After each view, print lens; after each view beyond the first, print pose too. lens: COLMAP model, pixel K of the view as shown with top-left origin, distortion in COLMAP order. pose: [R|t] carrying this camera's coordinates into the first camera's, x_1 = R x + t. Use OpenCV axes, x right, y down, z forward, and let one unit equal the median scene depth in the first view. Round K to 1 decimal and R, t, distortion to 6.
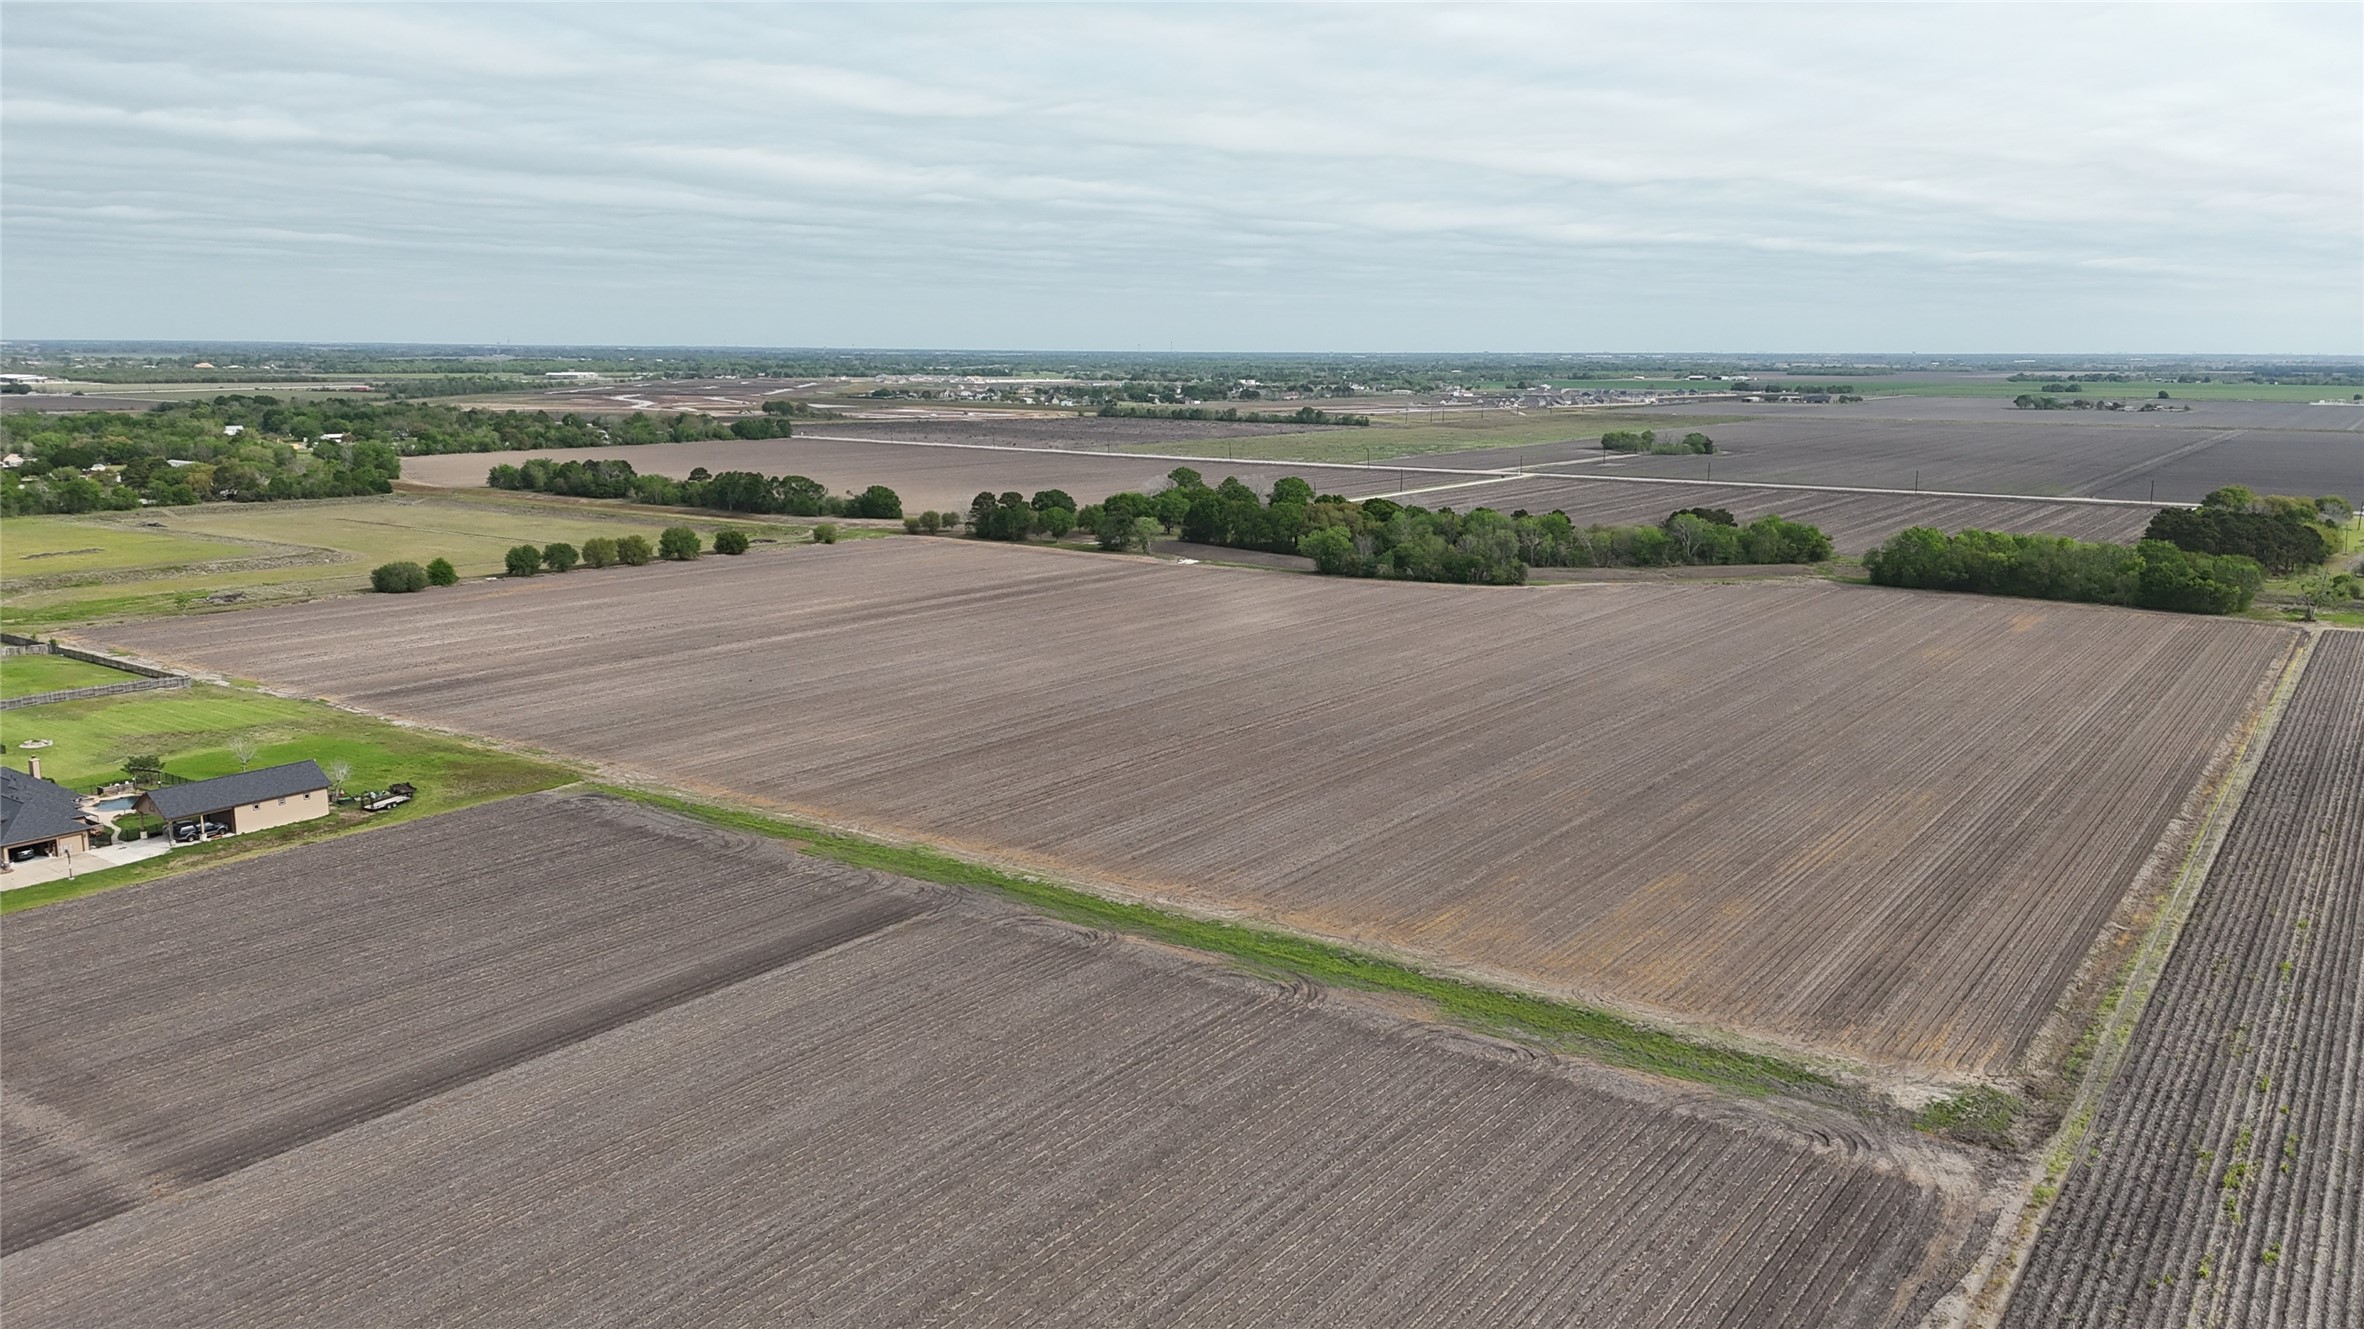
lens RADIAL K [[1736.8, 0, 1182.0], [0, 1736.8, 664.5], [0, 0, 1]] dist [0.077220, -0.073411]
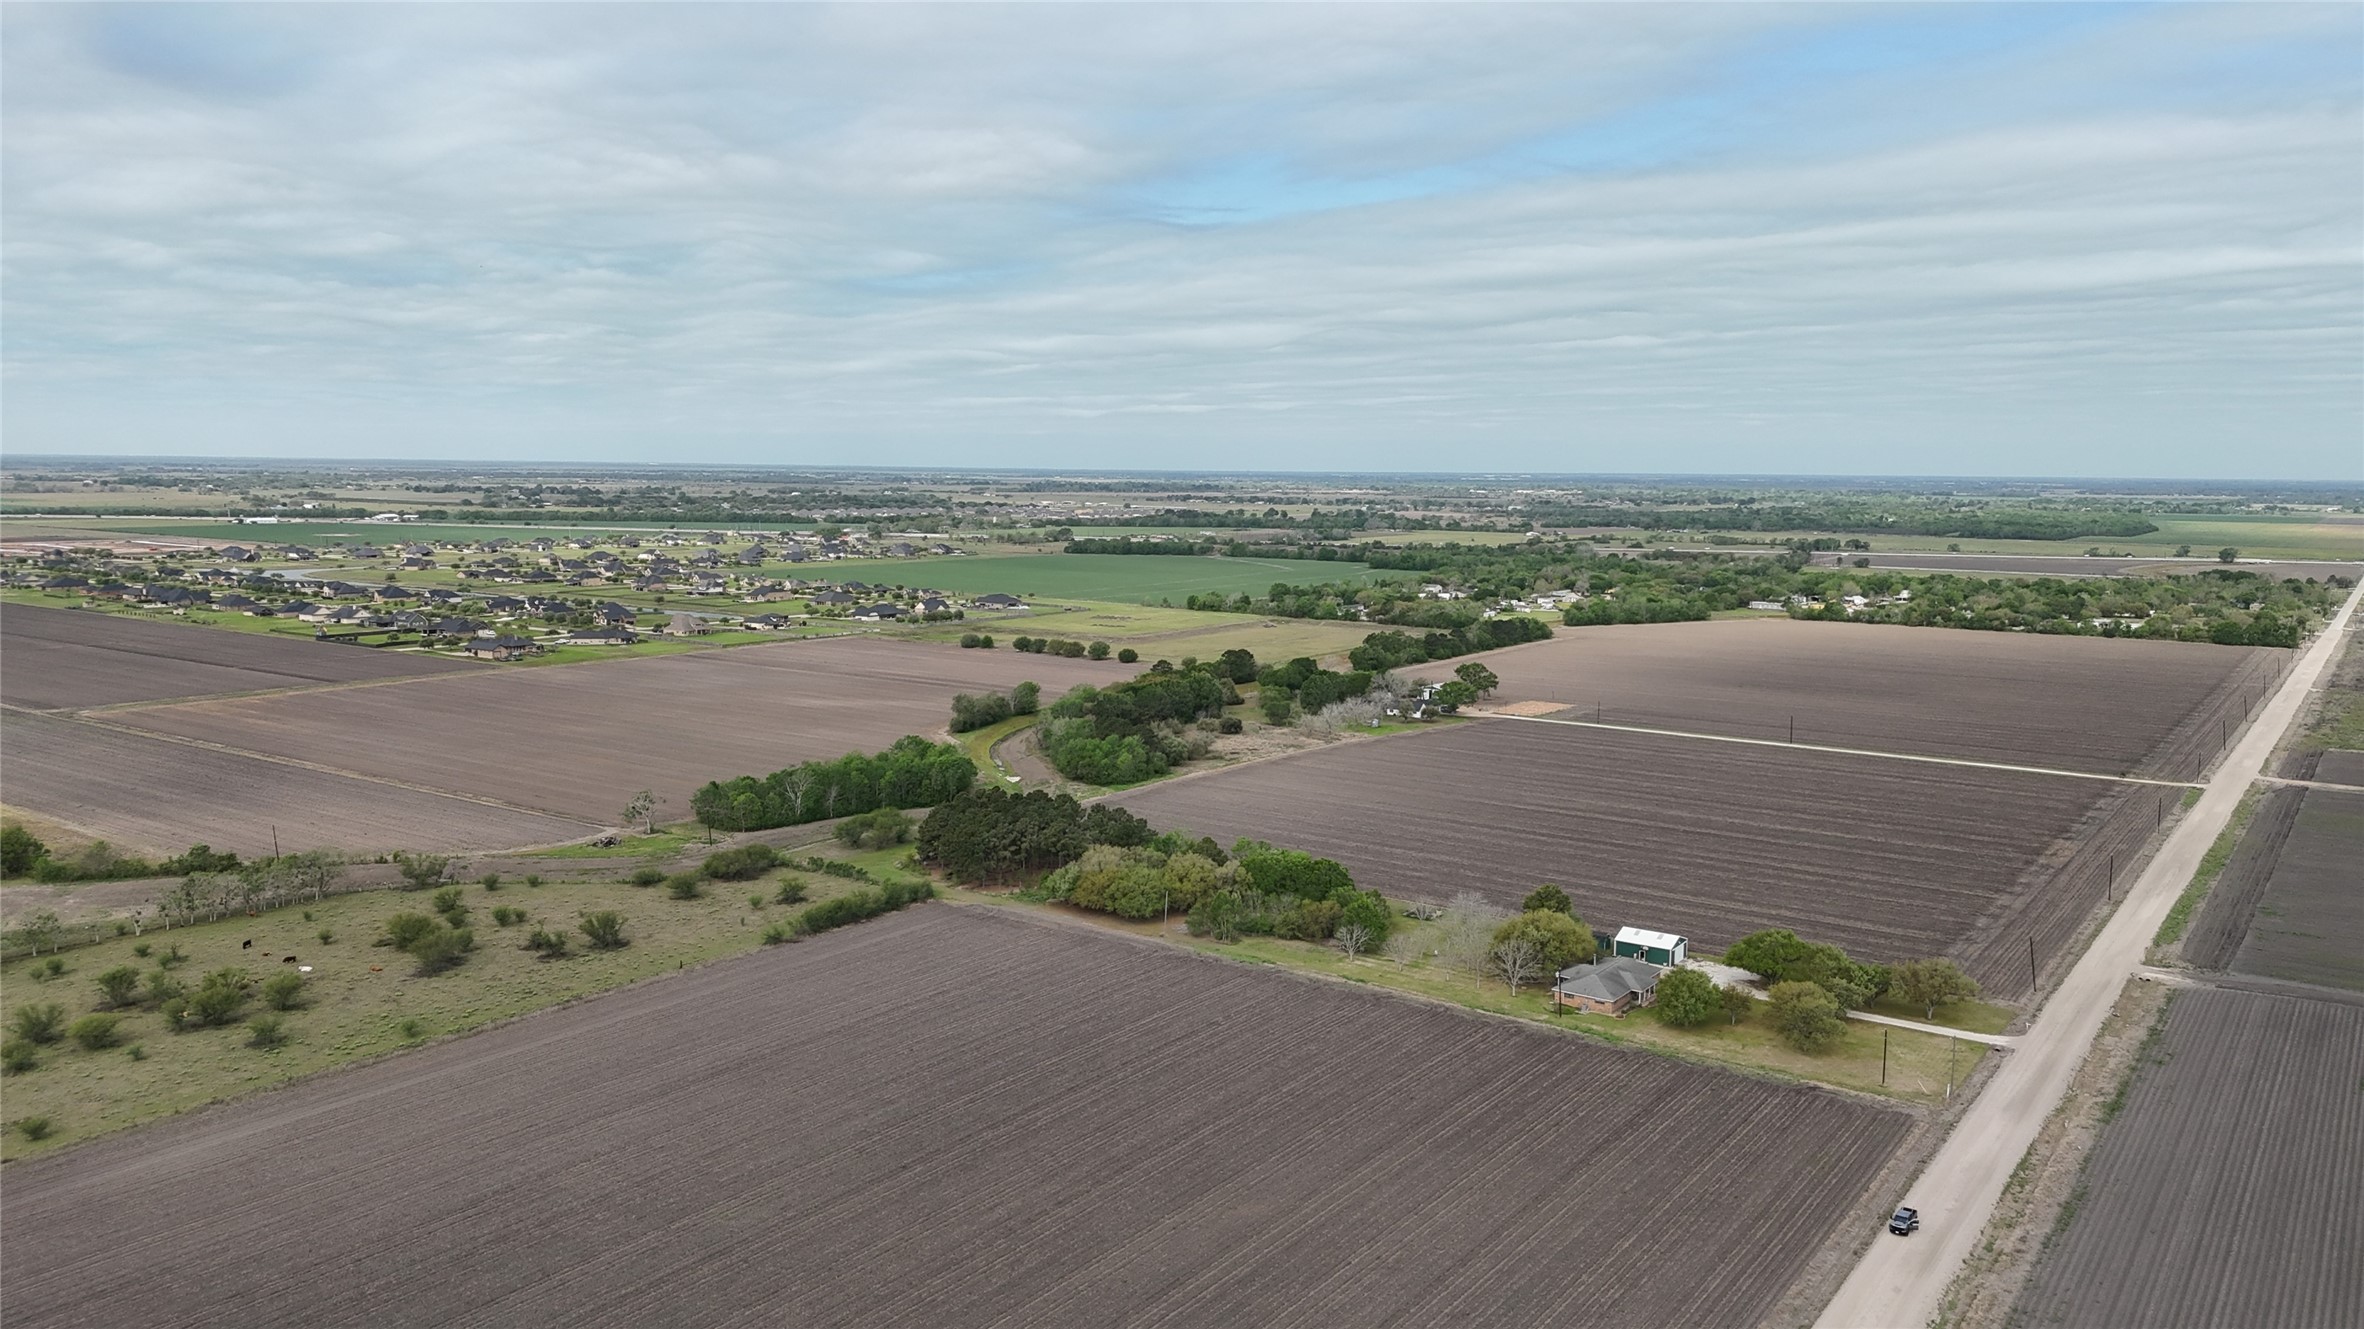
lens RADIAL K [[1734.9, 0, 1182.4], [0, 1734.9, 658.0], [0, 0, 1]] dist [0.080817, -0.076378]
pose [[0.006230, 0.106572, -0.994285, 2.176288], [-0.189004, 0.976509, 0.103483, -0.384773], [0.981957, 0.187279, 0.026226, 1.532306]]
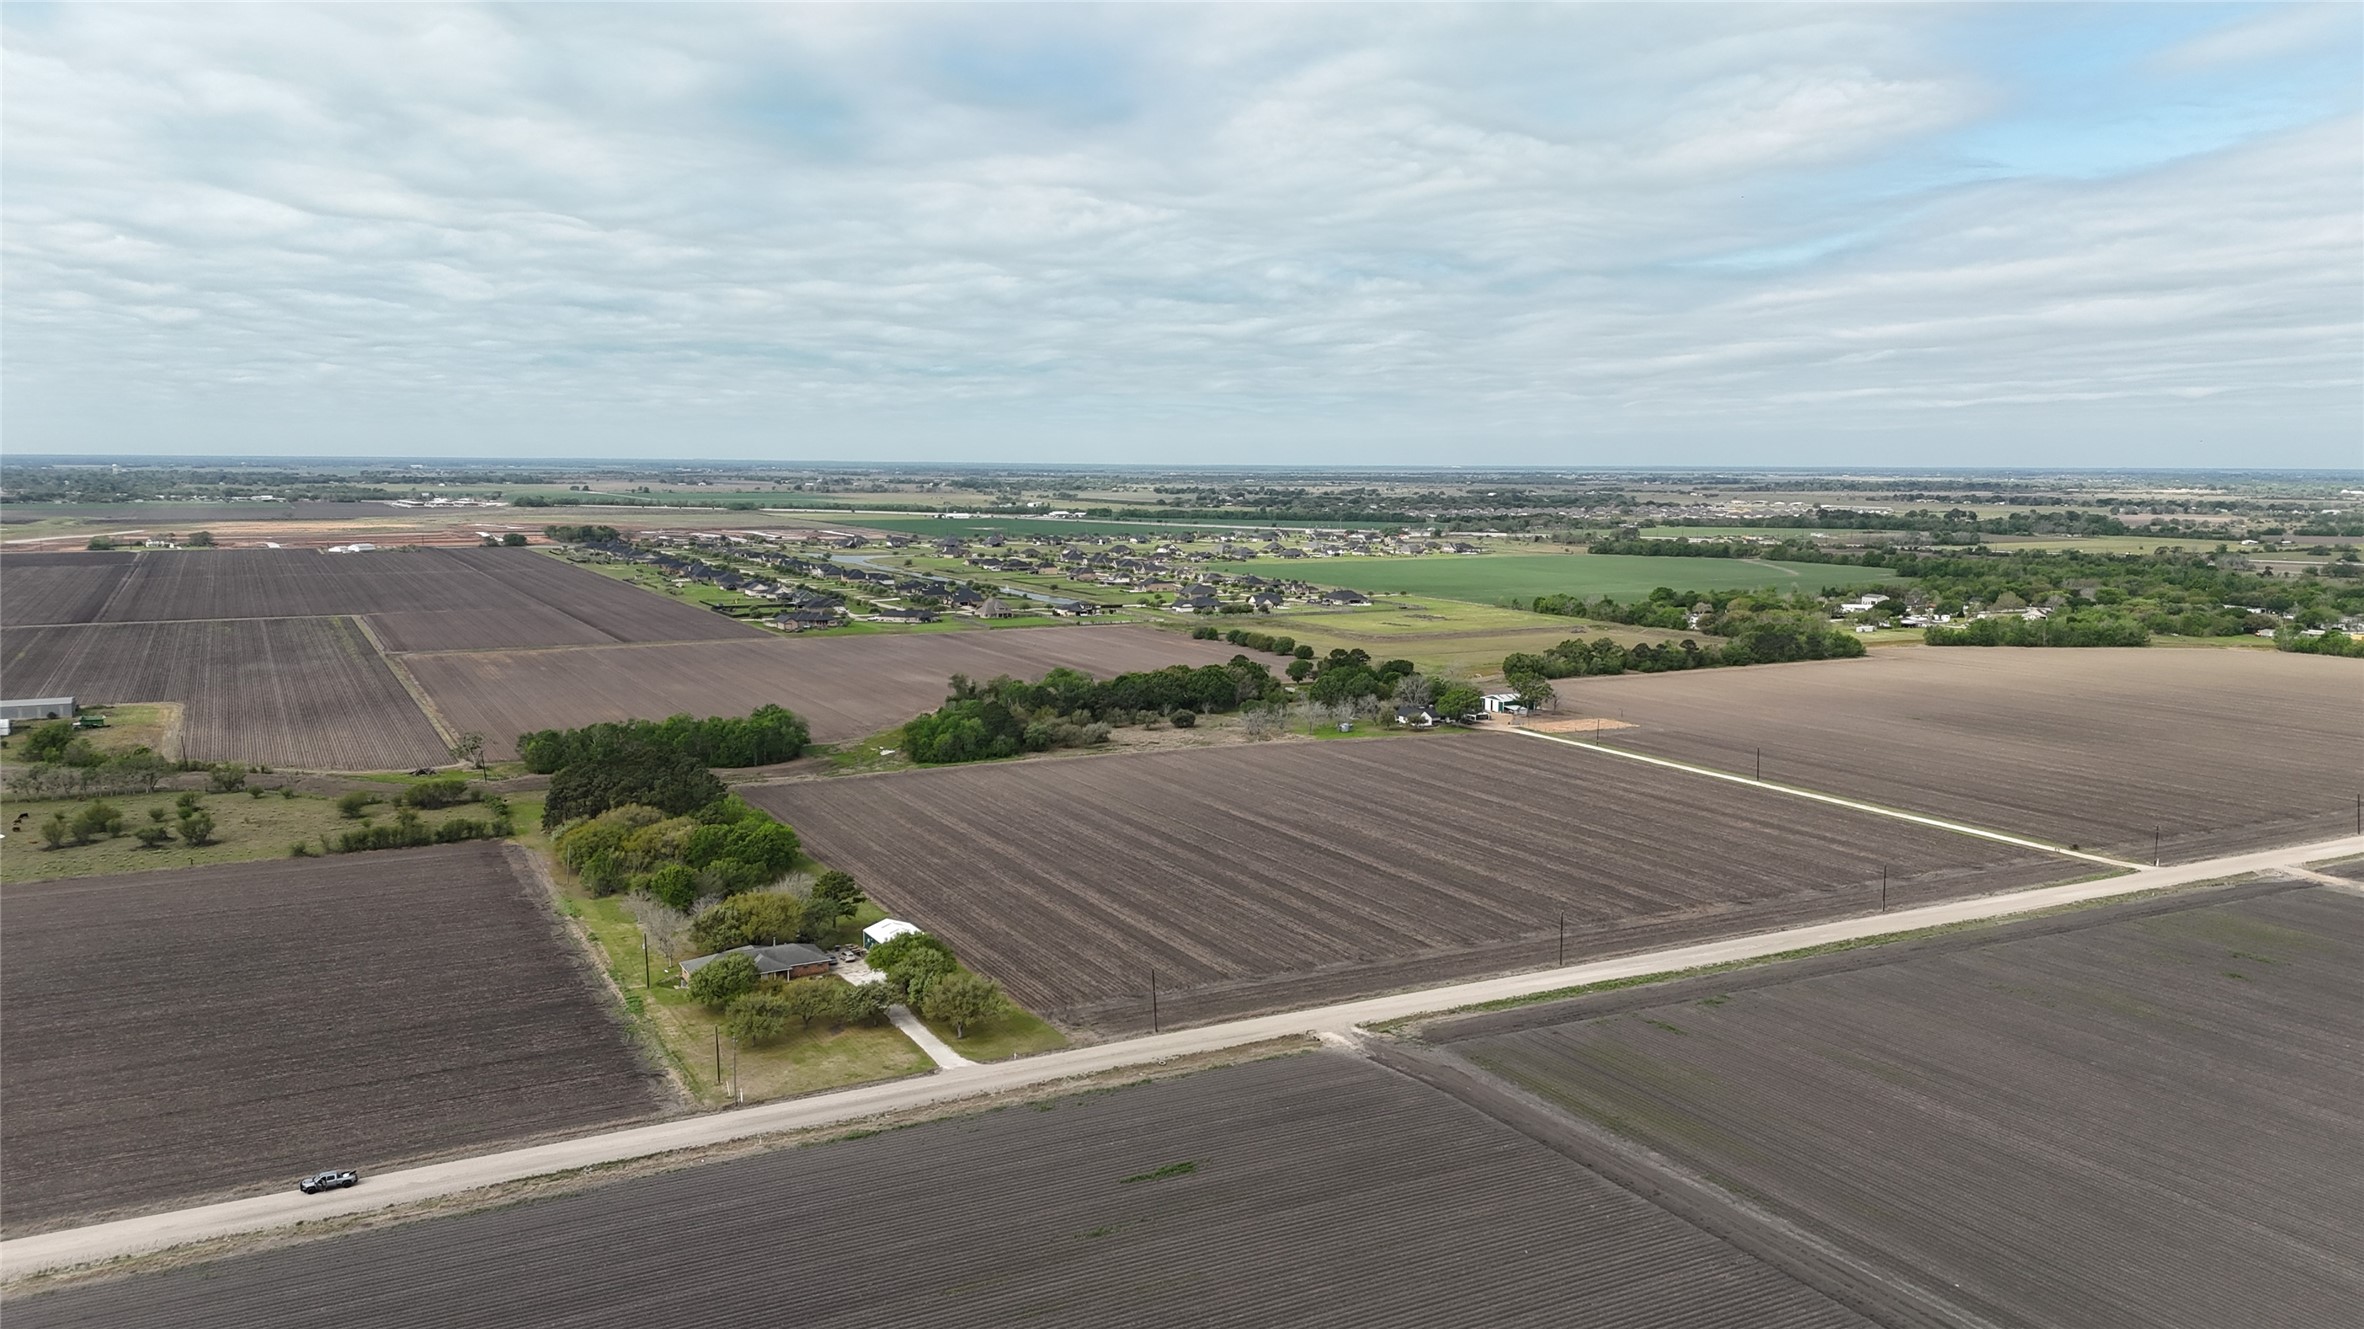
lens RADIAL K [[1733.0, 0, 1181.1], [0, 1733.0, 659.9], [0, 0, 1]] dist [0.082788, -0.080692]
pose [[-0.440775, 0.096183, -0.892449, 1.975059], [-0.168632, 0.967666, 0.187576, -0.543476], [0.881635, 0.233175, -0.410304, 2.410732]]
